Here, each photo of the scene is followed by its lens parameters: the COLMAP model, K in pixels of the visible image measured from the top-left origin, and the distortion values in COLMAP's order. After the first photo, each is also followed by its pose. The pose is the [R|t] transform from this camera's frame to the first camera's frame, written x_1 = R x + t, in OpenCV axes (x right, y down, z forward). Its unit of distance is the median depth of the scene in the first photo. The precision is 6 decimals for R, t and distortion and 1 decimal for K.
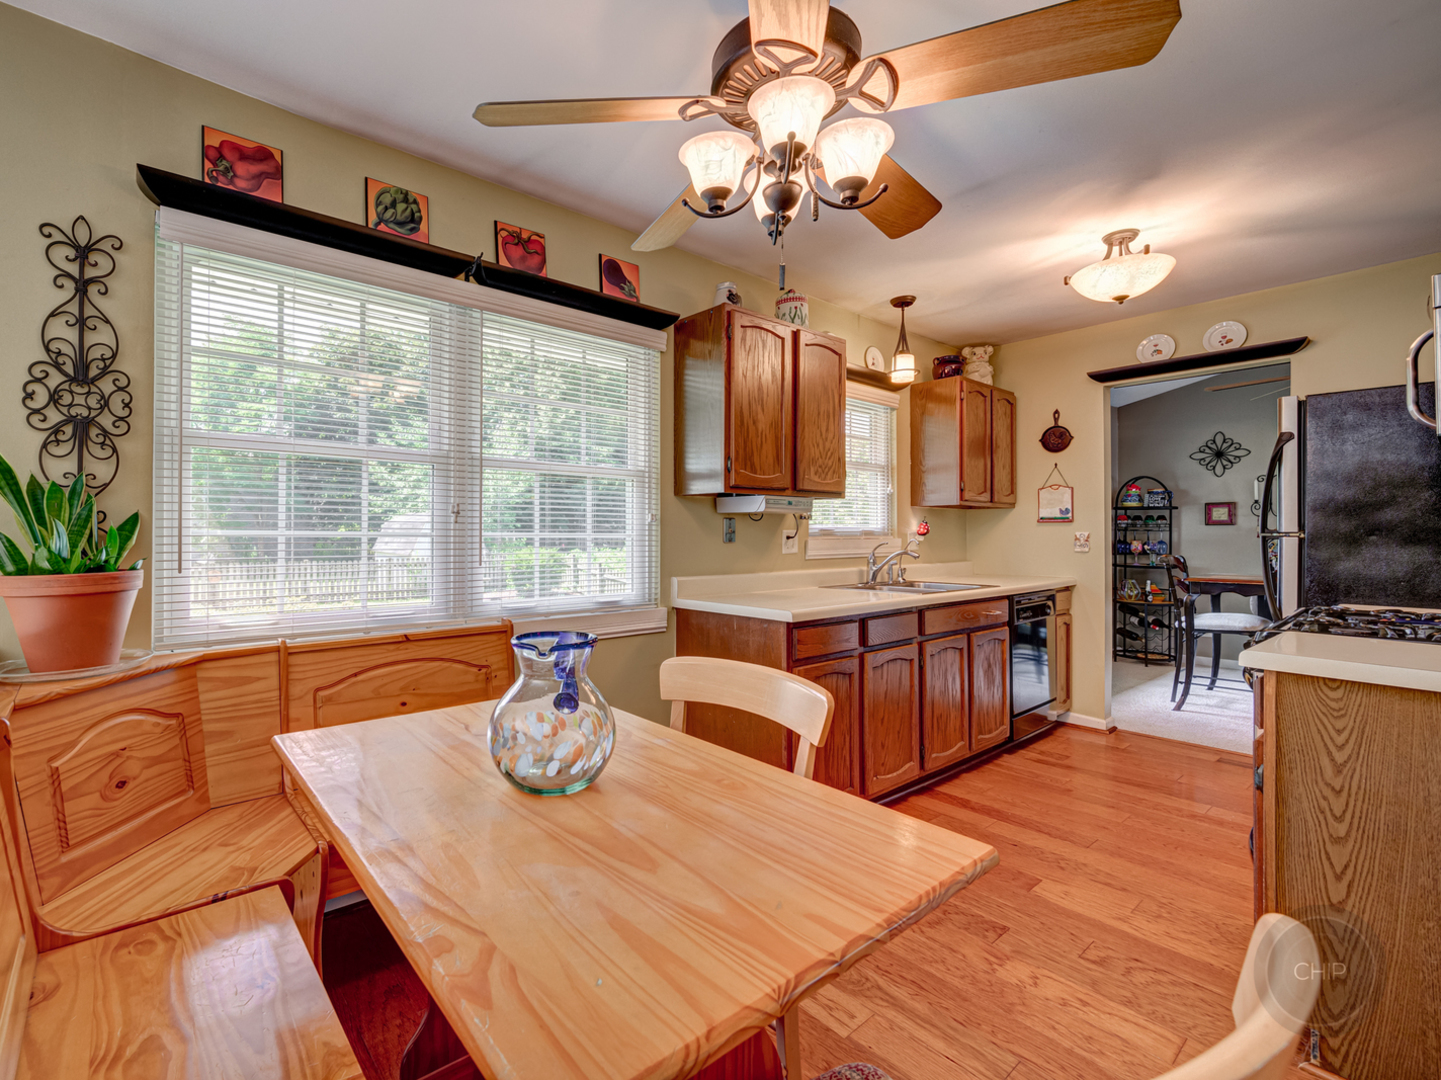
lens RADIAL K [[627.4, 0, 564.8], [0, 627.4, 529.6], [0, 0, 1]] dist [0.000688, -0.000233]
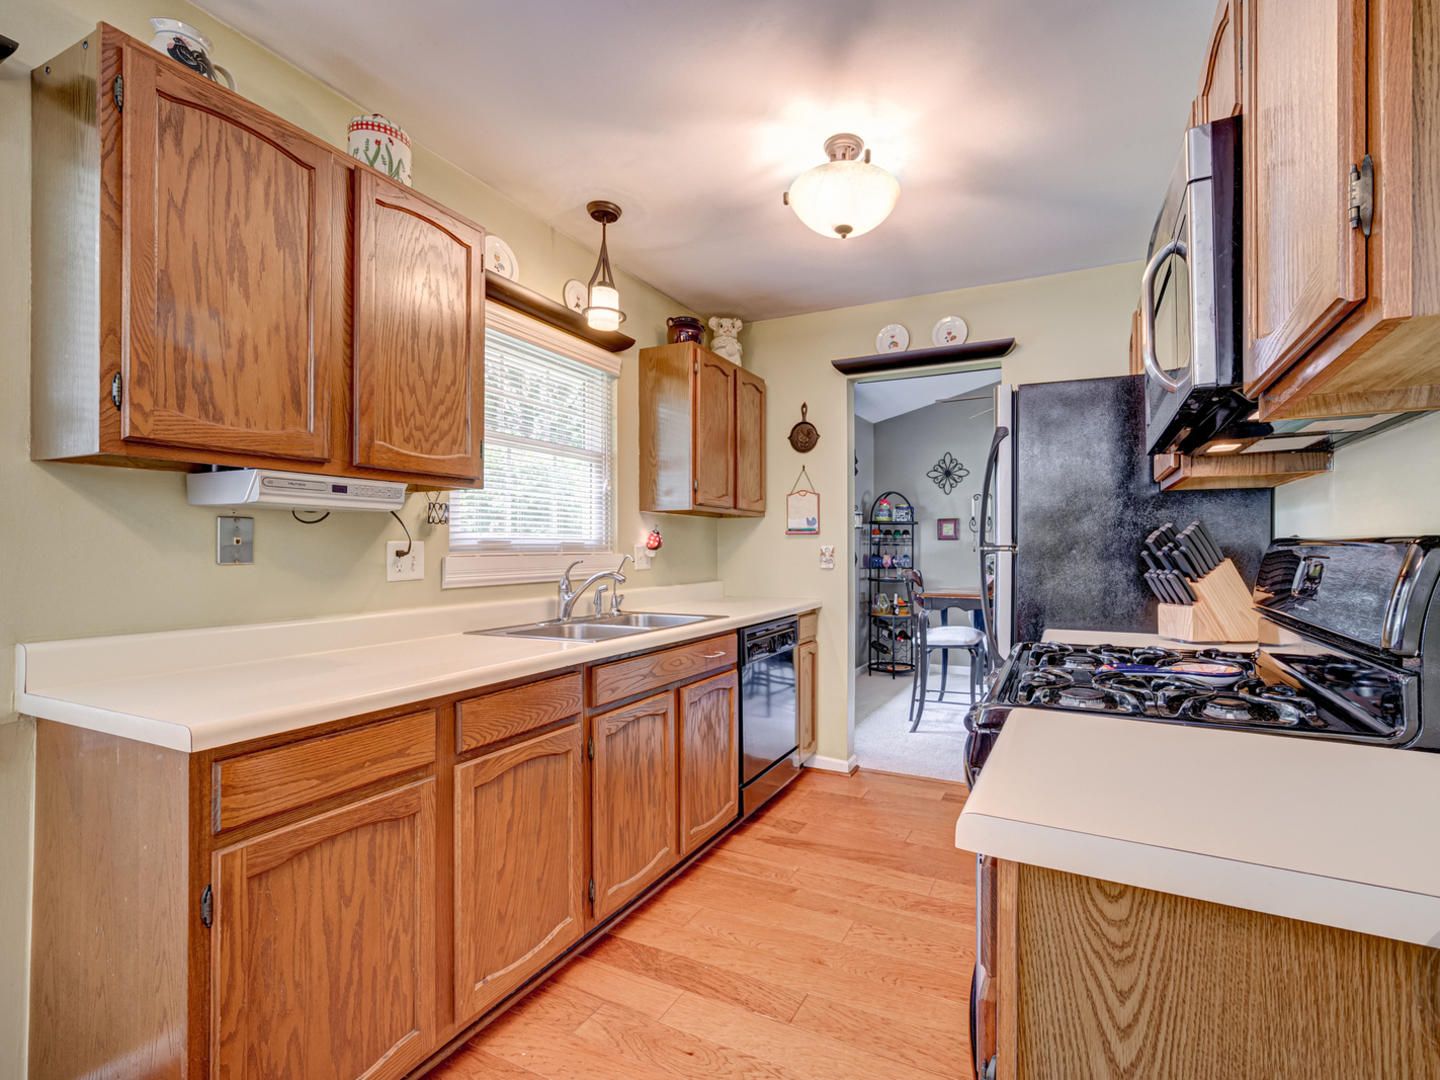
lens RADIAL K [[581.4, 0, 723.9], [0, 581.4, 543.4], [0, 0, 1]] dist [0.000296, 0.000014]
pose [[0.908129, 0.004424, 0.418666, 0.382697], [-0.003871, 0.999990, -0.002171, 0.003063], [-0.418672, 0.000351, 0.908138, 0.353773]]
